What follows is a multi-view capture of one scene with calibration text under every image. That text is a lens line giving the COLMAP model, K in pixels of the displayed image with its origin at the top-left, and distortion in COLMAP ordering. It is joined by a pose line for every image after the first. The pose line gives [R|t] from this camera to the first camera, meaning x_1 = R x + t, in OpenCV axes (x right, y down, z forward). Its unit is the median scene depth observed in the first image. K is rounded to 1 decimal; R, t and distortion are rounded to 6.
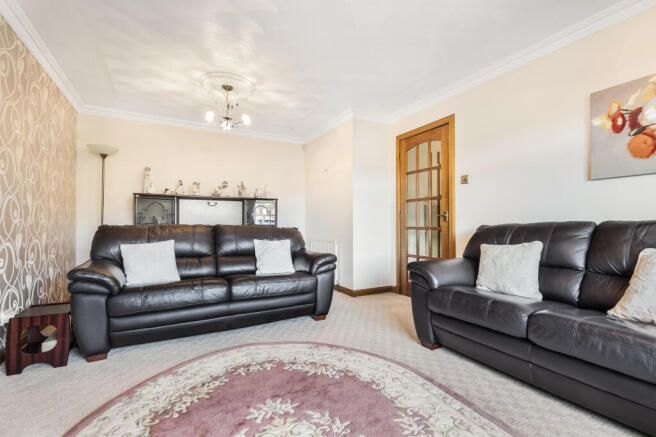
lens RADIAL K [[303.2, 0, 329.0], [0, 303.2, 221.8], [0, 0, 1]] dist [0.001201, -0.000235]
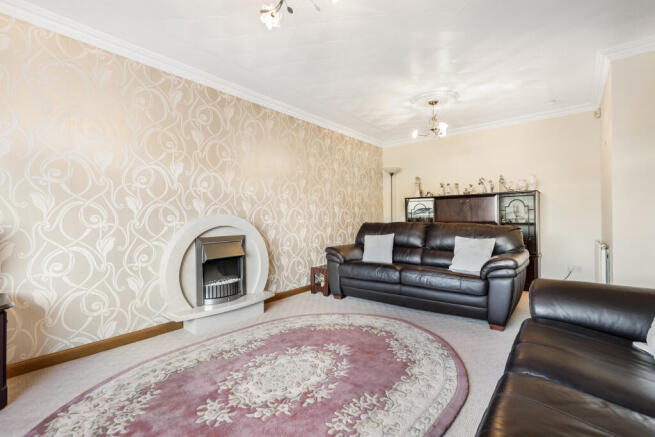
lens RADIAL K [[302.8, 0, 328.5], [0, 302.8, 221.8], [0, 0, 1]] dist [0.001201, -0.000235]
pose [[0.360096, 0.005861, -0.932897, 0.798925], [0.020646, 0.999685, 0.014250, -0.023421], [0.932687, -0.024392, 0.359862, 0.287326]]
